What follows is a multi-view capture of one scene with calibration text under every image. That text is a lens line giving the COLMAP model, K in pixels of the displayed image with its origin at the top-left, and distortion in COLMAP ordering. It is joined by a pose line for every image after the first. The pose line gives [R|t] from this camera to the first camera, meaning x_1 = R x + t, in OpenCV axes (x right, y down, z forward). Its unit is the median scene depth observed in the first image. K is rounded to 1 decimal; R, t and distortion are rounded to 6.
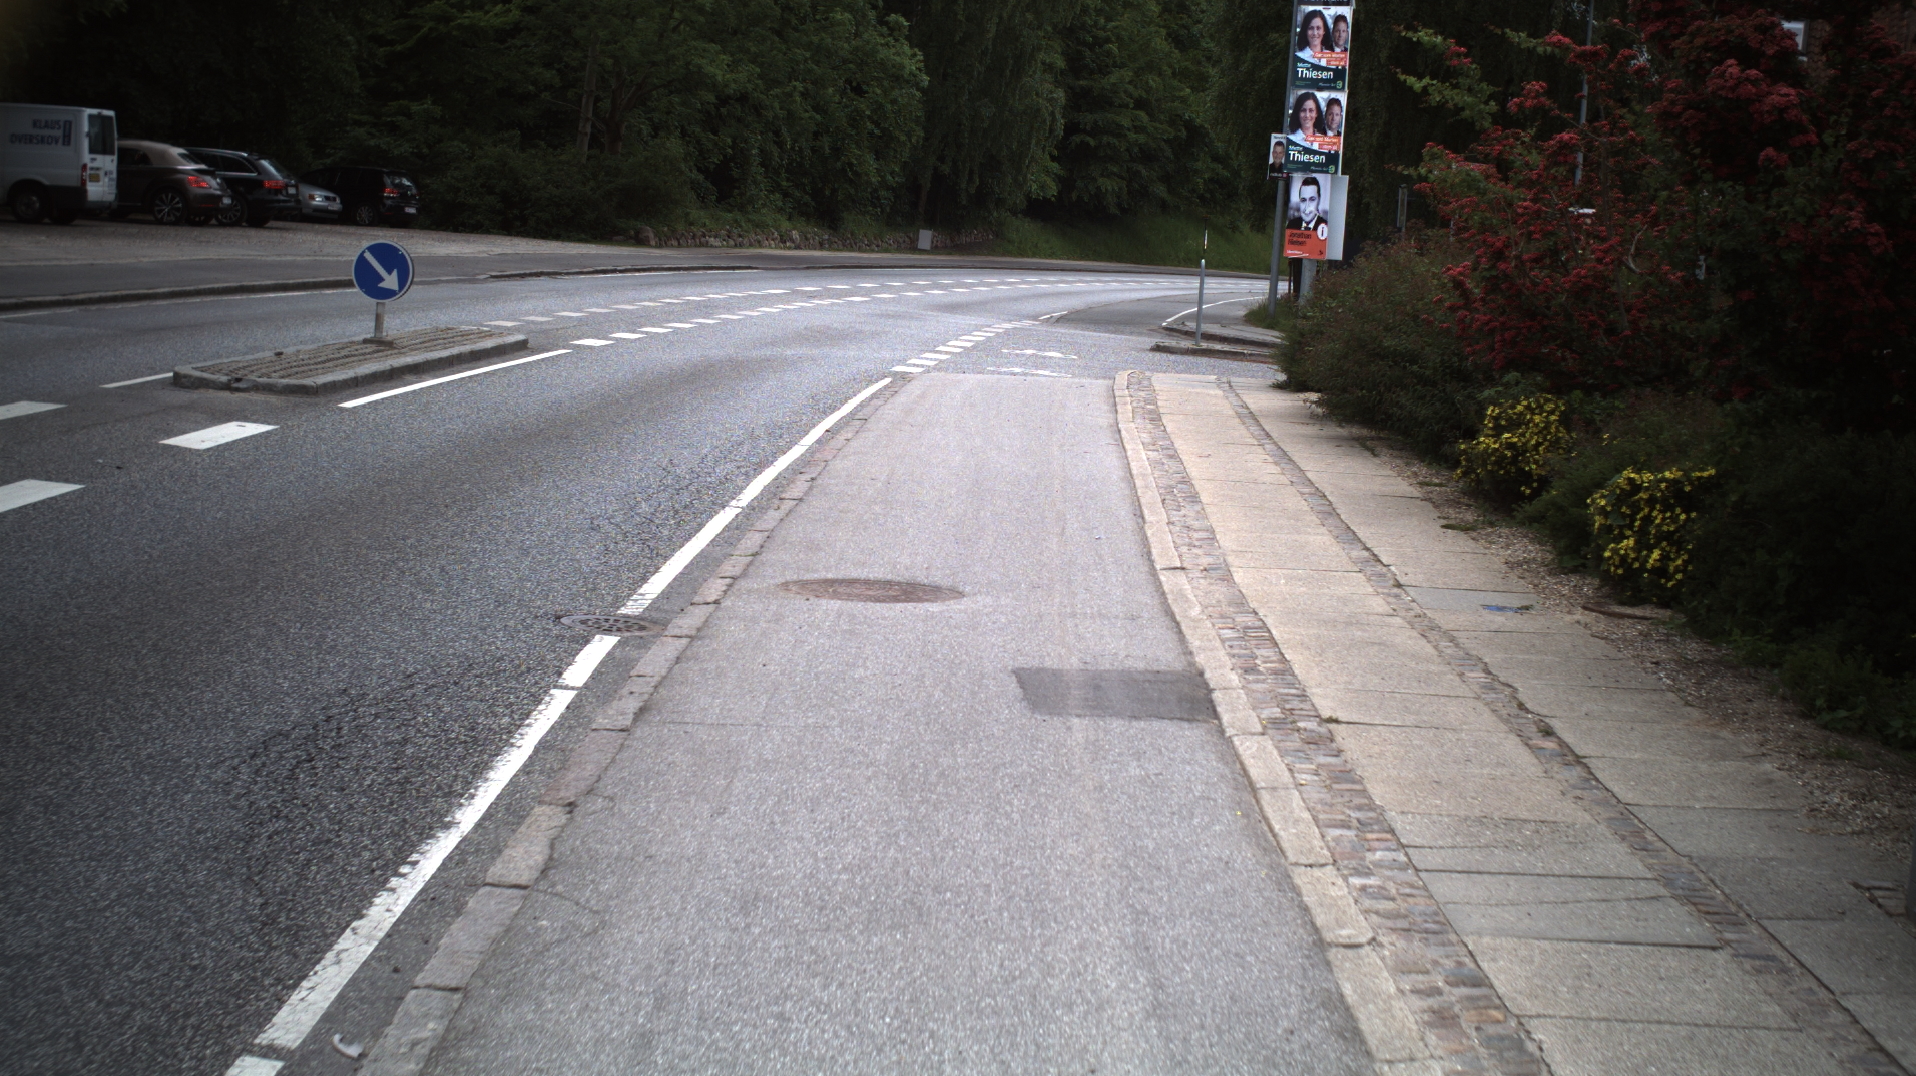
lens RADIAL K [[3596.1, 0, 958.0], [0, 3596.1, 538.0], [0, 0, 1]] dist [-0.361447, 0.661734]
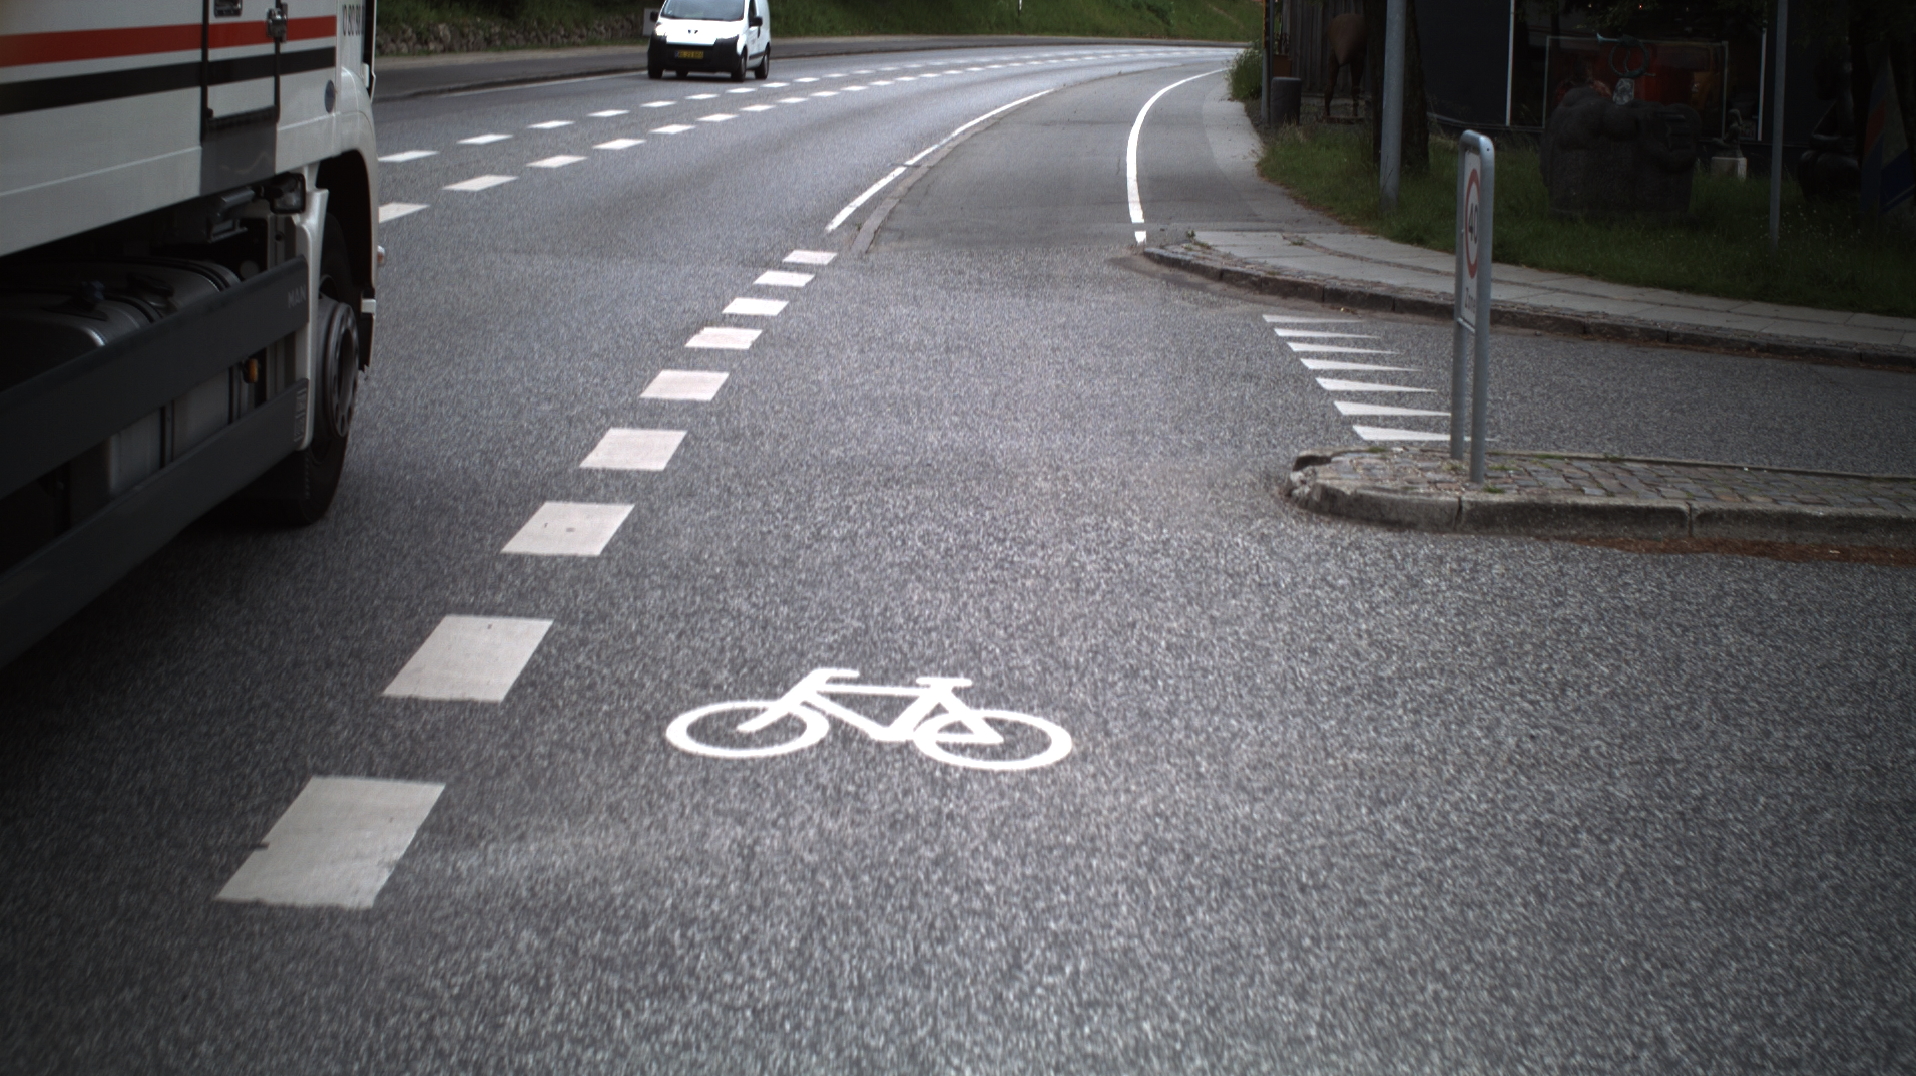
lens RADIAL K [[3596.1, 0, 958.0], [0, 3596.1, 538.0], [0, 0, 1]] dist [-0.361447, 0.661734]
pose [[0.996804, -0.057880, 0.055060, 0.013111], [0.054085, 0.996212, 0.068089, -0.055439], [-0.058793, -0.064894, 0.996159, 0.608323]]
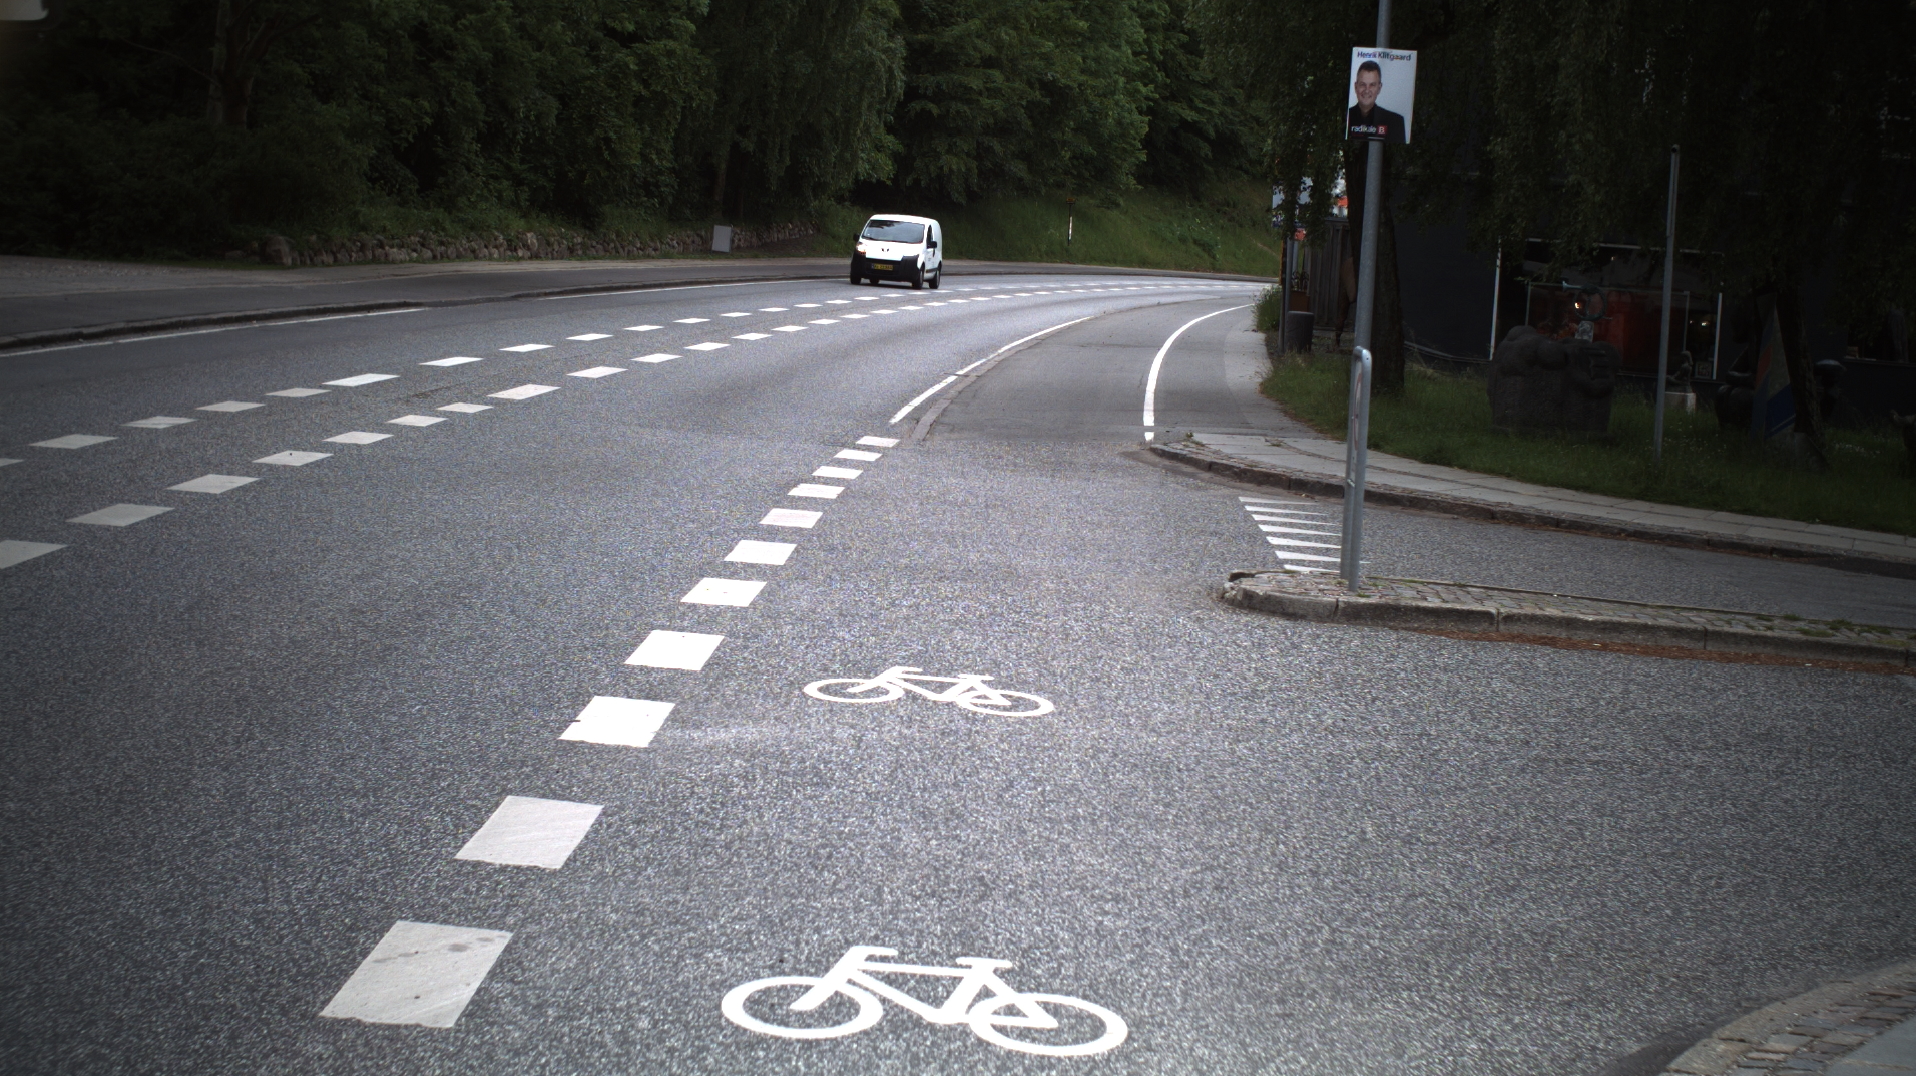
lens RADIAL K [[3596.1, 0, 958.0], [0, 3596.1, 538.0], [0, 0, 1]] dist [-0.361447, 0.661734]
pose [[0.998754, -0.016649, 0.047050, 0.008202], [0.016421, 0.999851, 0.005235, -0.049580], [-0.047131, -0.004455, 0.998879, 0.519628]]
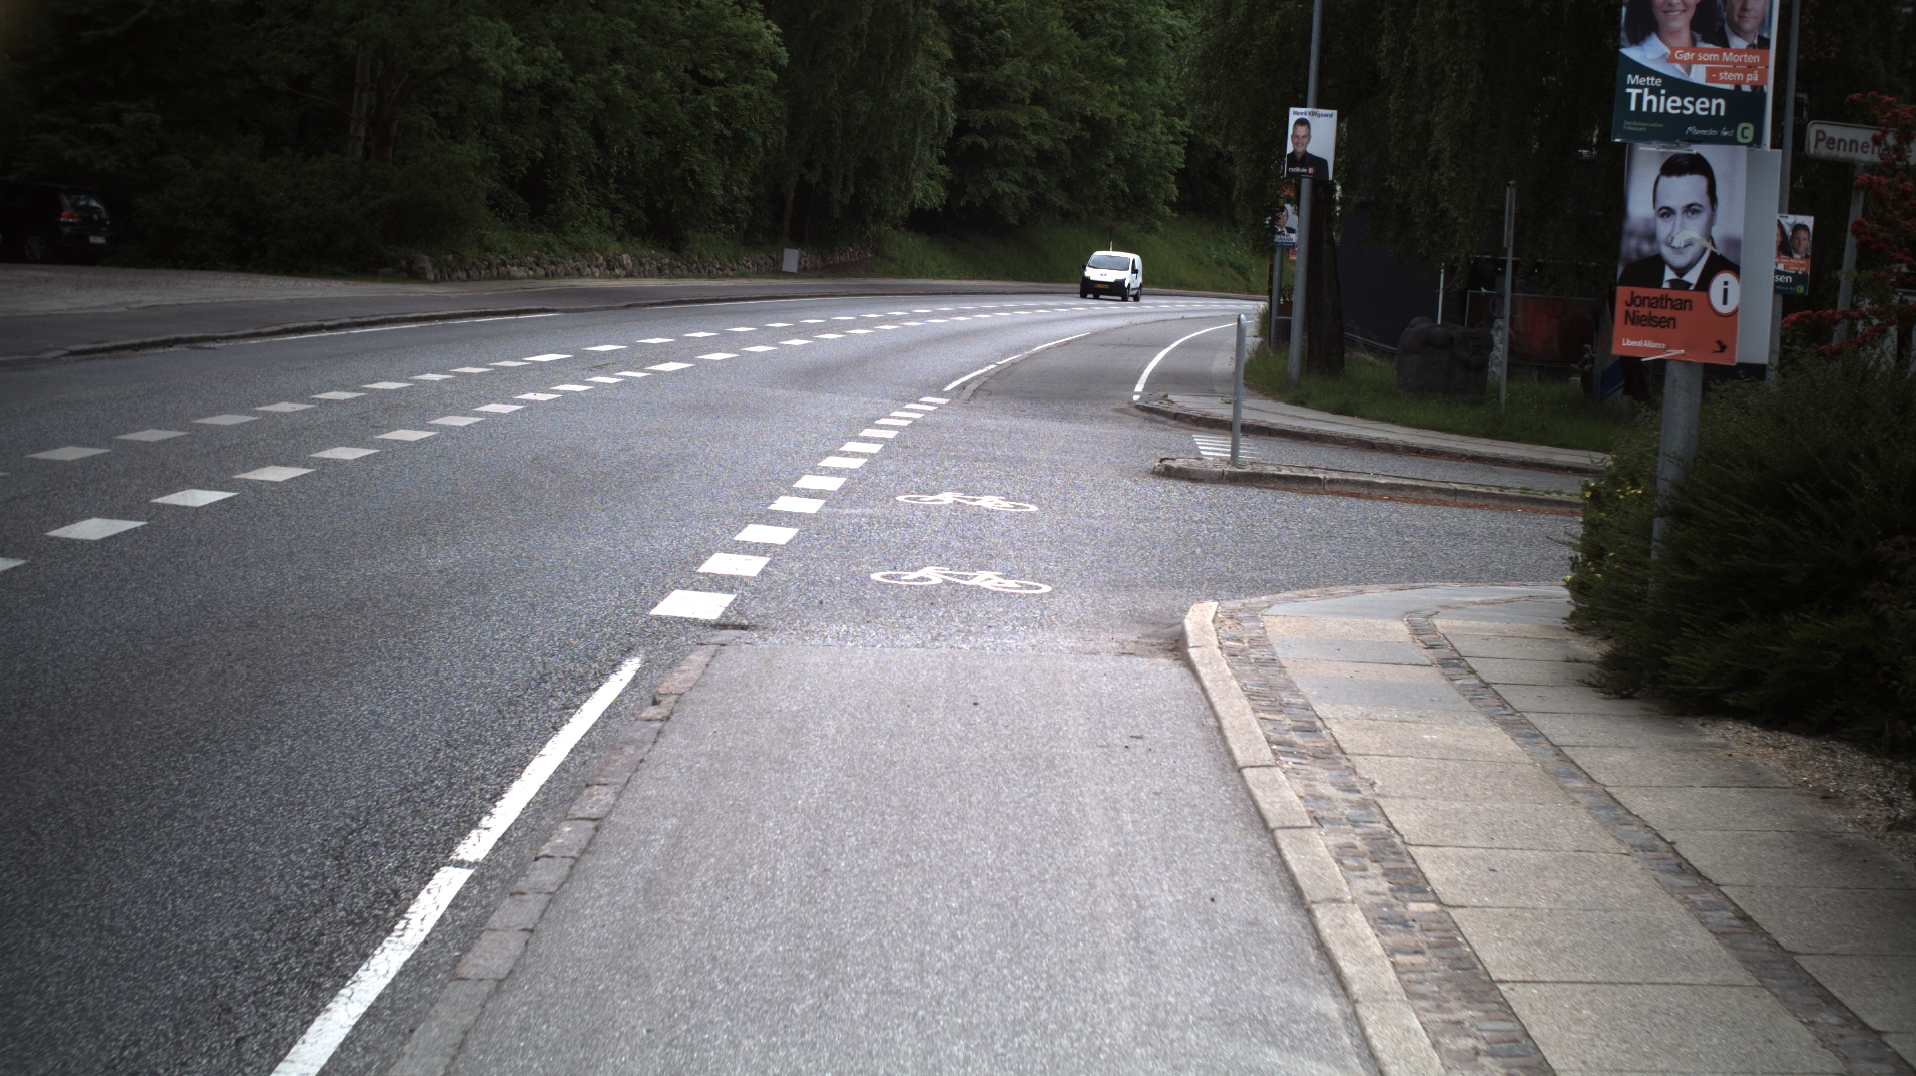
lens RADIAL K [[3596.1, 0, 958.0], [0, 3596.1, 538.0], [0, 0, 1]] dist [-0.361447, 0.661734]
pose [[0.999313, -0.017263, 0.032786, 0.002689], [0.017353, 0.999846, -0.002463, -0.033377], [-0.032738, 0.003030, 0.999459, 0.345925]]
